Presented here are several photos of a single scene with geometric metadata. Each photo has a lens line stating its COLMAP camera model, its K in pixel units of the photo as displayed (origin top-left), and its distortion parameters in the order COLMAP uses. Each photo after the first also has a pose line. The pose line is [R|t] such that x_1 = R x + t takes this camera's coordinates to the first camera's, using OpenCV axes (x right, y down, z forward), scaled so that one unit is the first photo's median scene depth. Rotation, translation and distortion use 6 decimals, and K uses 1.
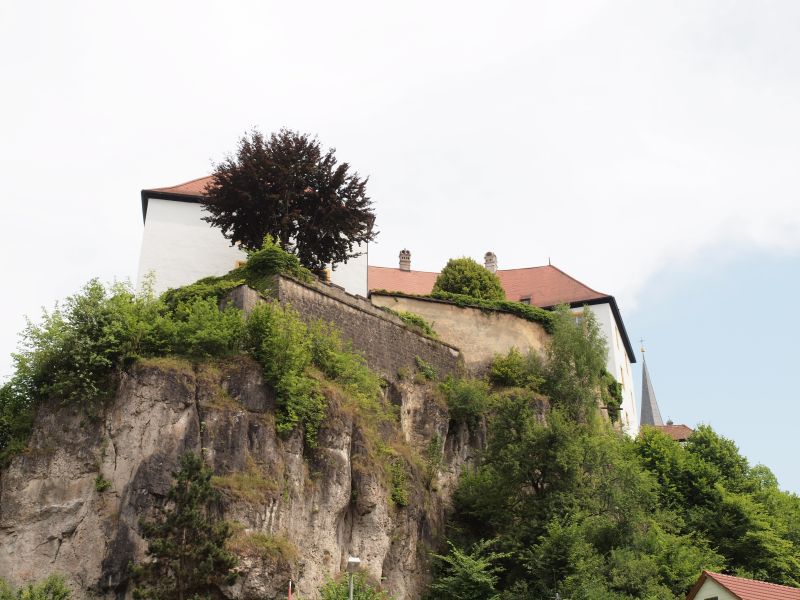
lens RADIAL K [[1038.8, 0, 400.0], [0, 1038.8, 300.0], [0, 0, 1]] dist [0.005060, 0.046074]
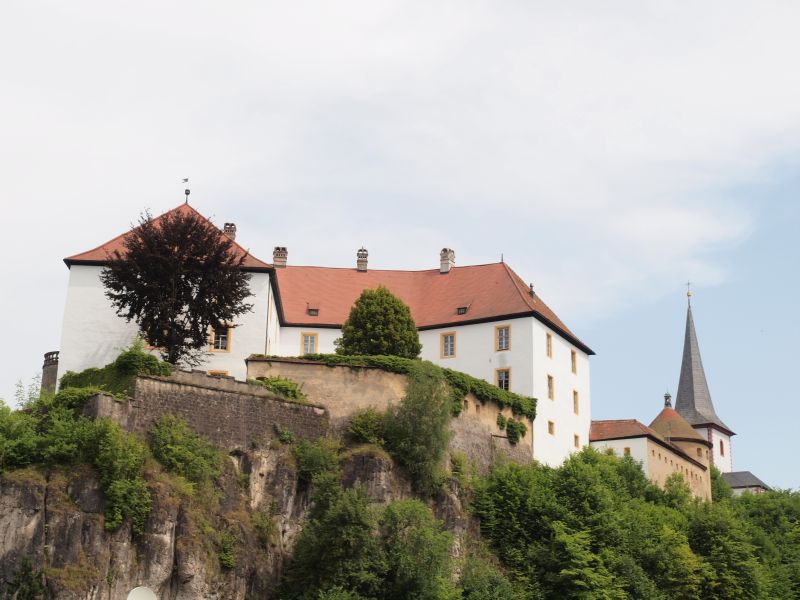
lens RADIAL K [[1296.5, 0, 402.9], [0, 1296.5, 301.5], [0, 0, 1]] dist [0.038504, 0.214654]
pose [[0.986185, -0.022047, -0.164176, 0.514949], [0.046099, 0.988478, 0.144172, -0.366366], [0.159106, -0.149748, 0.975838, -0.491329]]
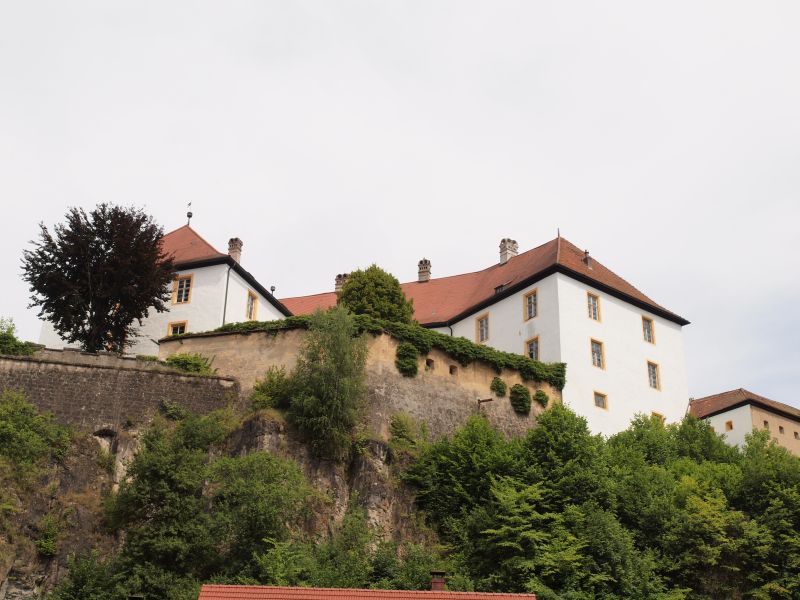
lens RADIAL K [[1086.4, 0, 395.2], [0, 1086.4, 296.9], [0, 0, 1]] dist [0.017432, 0.169838]
pose [[0.833074, -0.227416, -0.504252, 0.975302], [0.217858, 0.972794, -0.078804, 0.117027], [0.508454, -0.044206, 0.859953, 0.271531]]
